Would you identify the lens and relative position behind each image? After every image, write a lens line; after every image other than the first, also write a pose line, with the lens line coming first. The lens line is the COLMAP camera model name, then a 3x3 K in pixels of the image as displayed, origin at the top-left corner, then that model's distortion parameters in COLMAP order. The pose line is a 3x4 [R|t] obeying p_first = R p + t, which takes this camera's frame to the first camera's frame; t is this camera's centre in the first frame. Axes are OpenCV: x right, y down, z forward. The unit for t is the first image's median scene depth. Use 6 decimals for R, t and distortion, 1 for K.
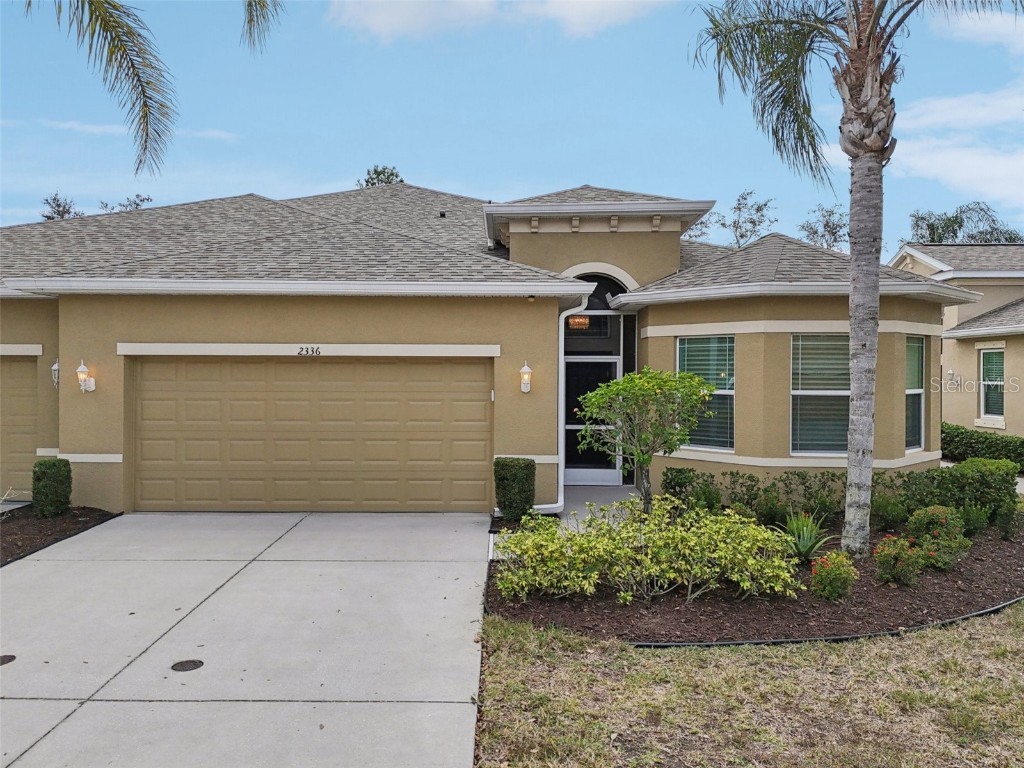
lens RADIAL K [[727.6, 0, 510.3], [0, 727.6, 385.6], [0, 0, 1]] dist [0.052507, -0.001961]
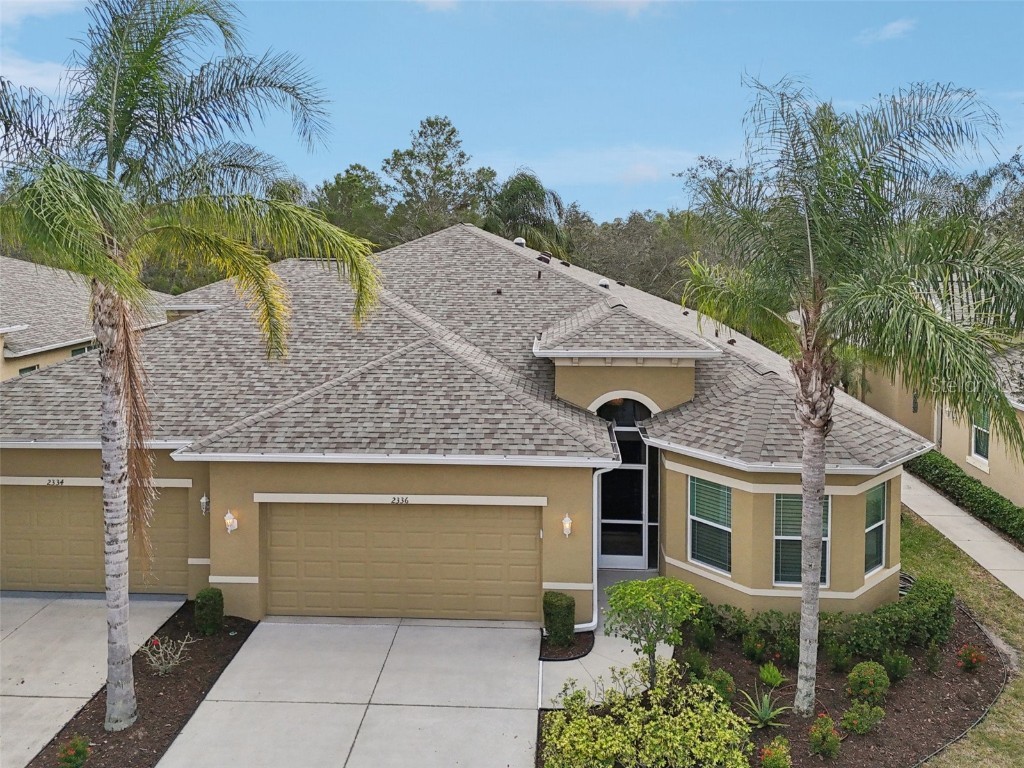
lens RADIAL K [[774.0, 0, 542.6], [0, 774.0, 263.7], [0, 0, 1]] dist [0.058409, -0.006625]
pose [[0.999734, 0.002470, -0.022946, 0.008092], [-0.001159, 0.998374, 0.056995, -0.545053], [0.023050, -0.056953, 0.998111, -0.348645]]
